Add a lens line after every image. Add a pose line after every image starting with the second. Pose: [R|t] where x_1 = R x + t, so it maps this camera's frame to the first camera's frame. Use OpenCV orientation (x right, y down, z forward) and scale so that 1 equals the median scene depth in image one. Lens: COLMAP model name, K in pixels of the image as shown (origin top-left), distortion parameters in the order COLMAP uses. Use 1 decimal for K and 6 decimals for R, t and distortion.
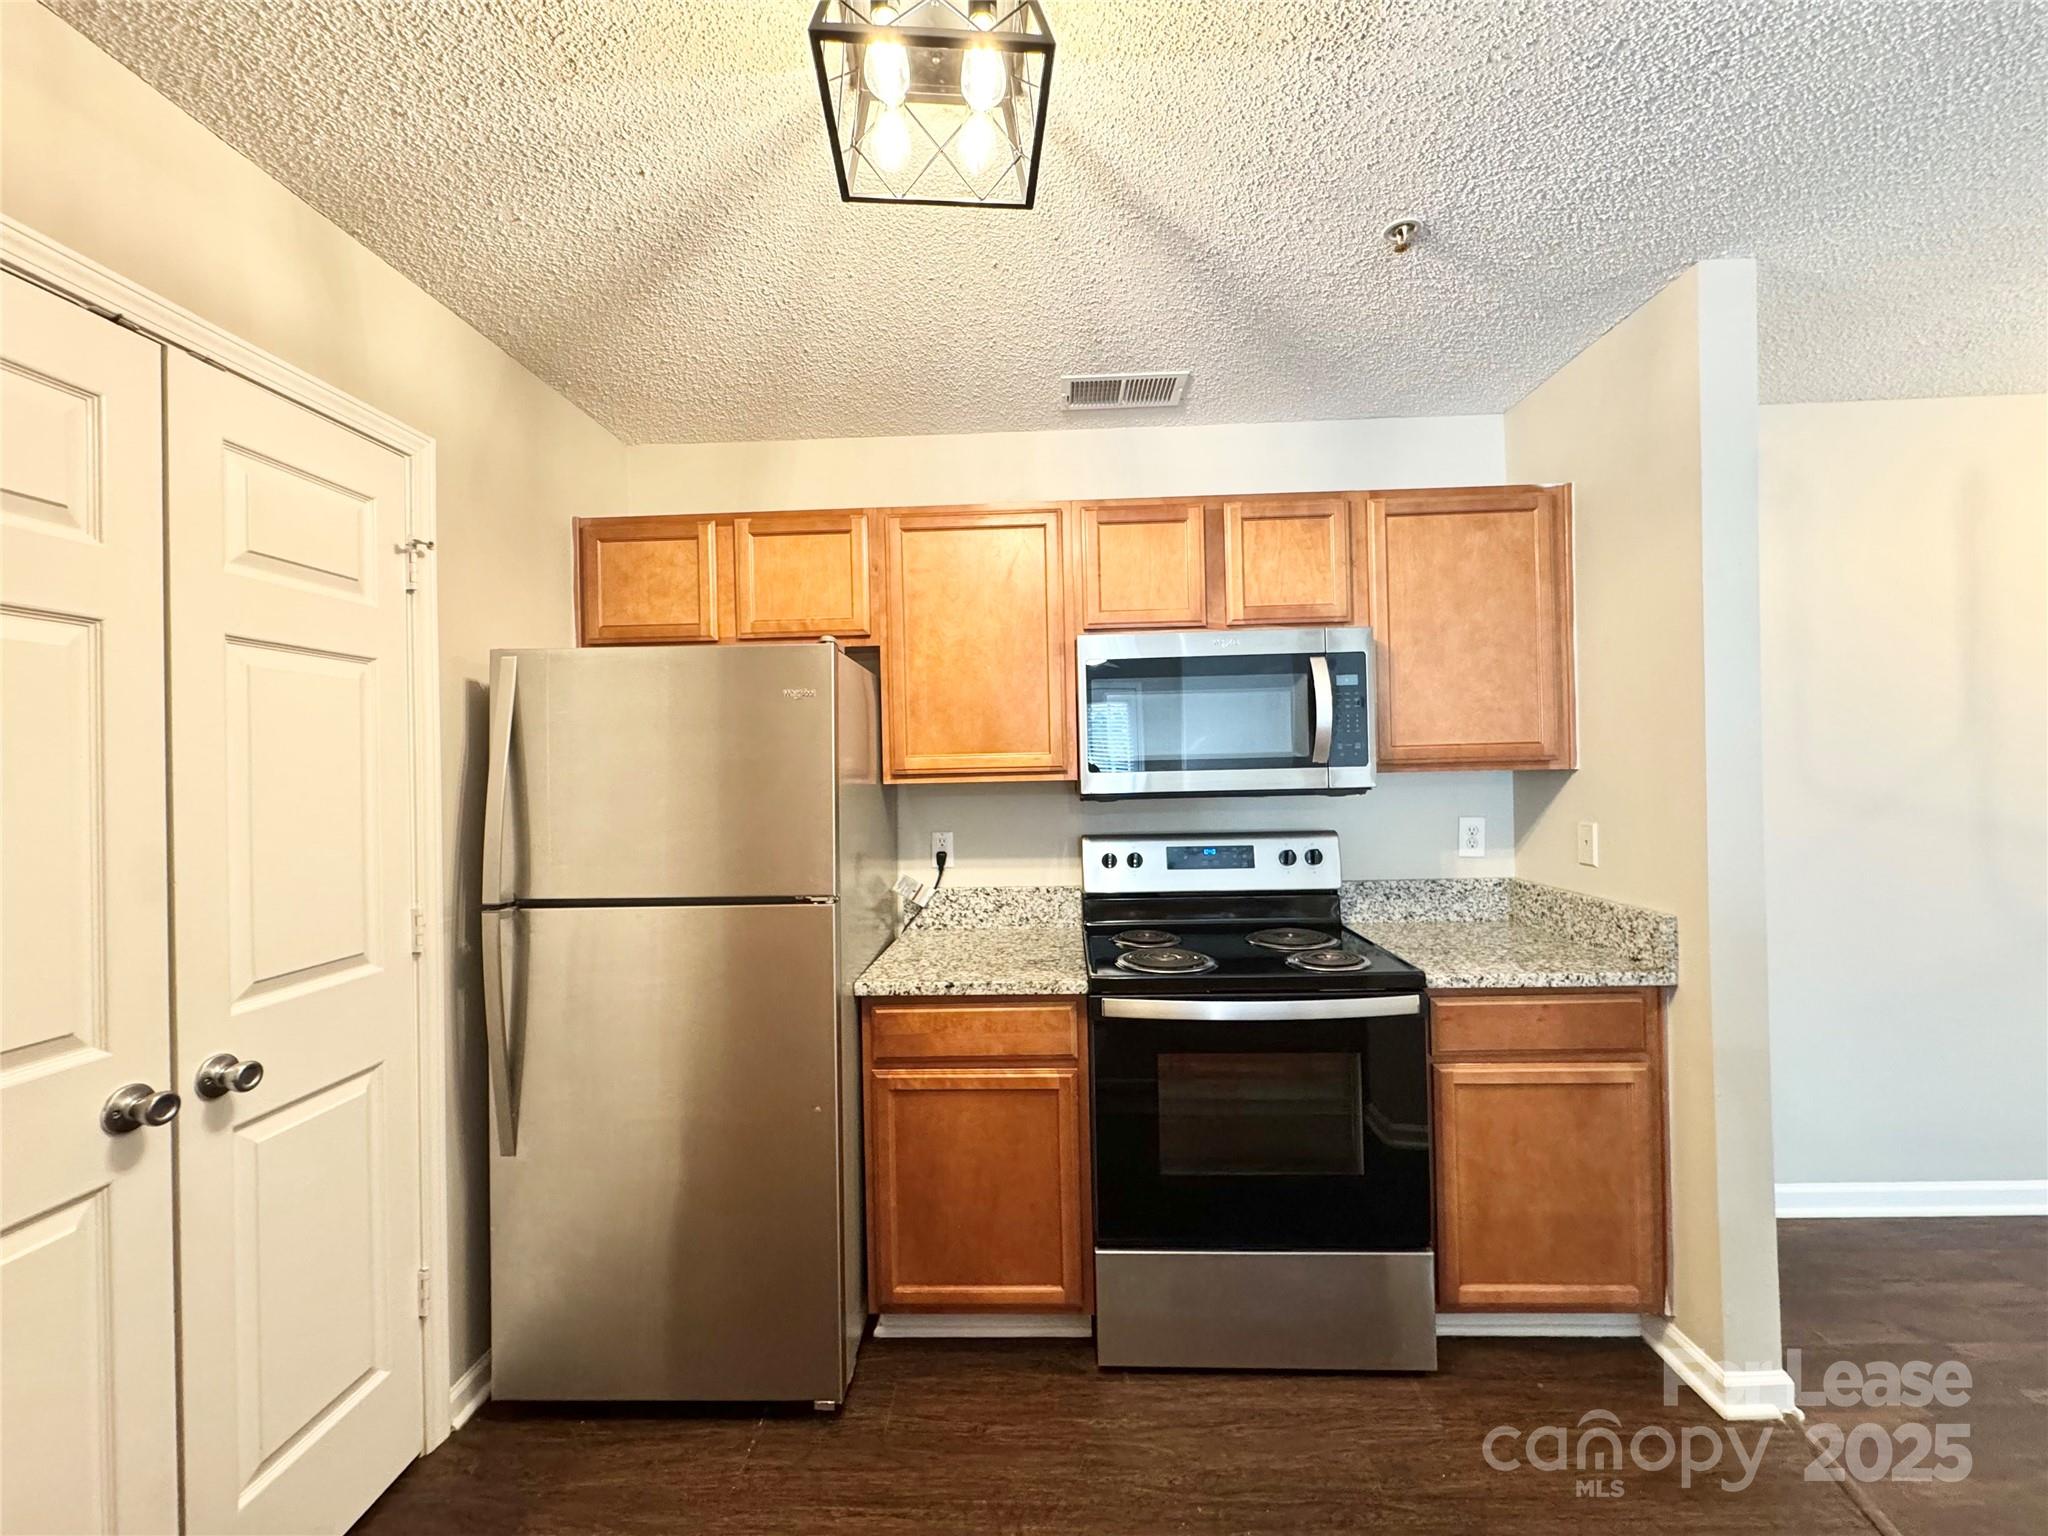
lens RADIAL K [[821.3, 0, 1020.9], [0, 821.3, 768.3], [0, 0, 1]] dist [-0.000297, 0.000419]
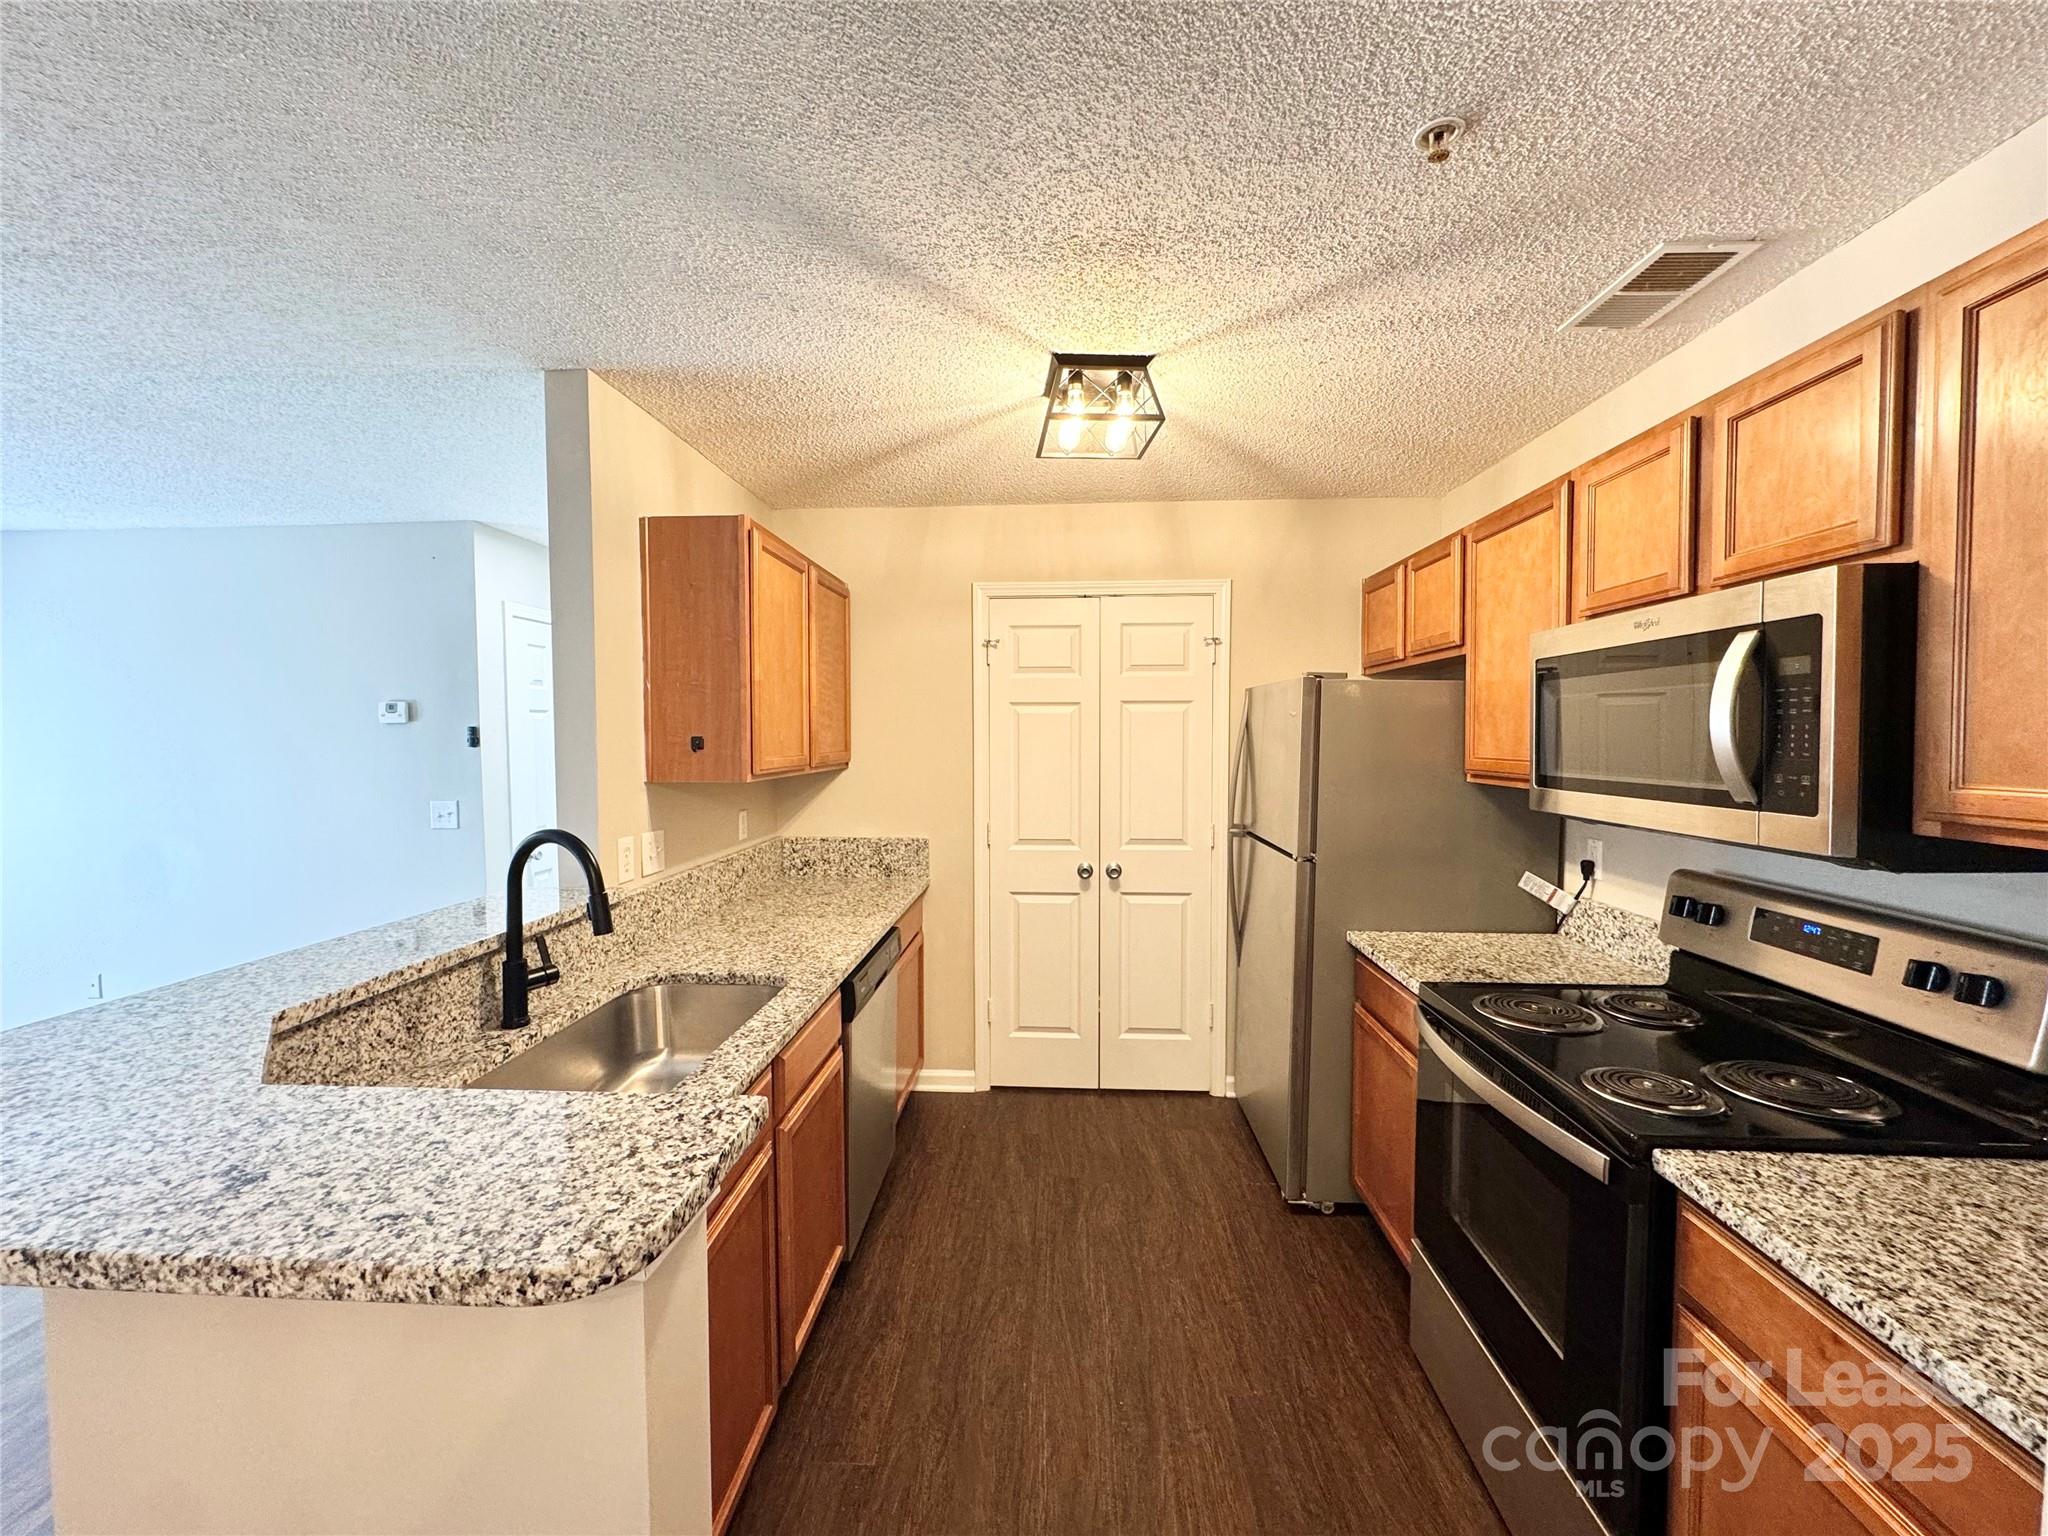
lens RADIAL K [[821.3, 0, 1021.7], [0, 821.3, 758.0], [0, 0, 1]] dist [-0.000297, 0.000419]
pose [[-0.024080, 0.051916, -0.998361, 1.128354], [0.001630, 0.998651, 0.051891, -0.083262], [0.999709, -0.000378, -0.024132, 0.530079]]
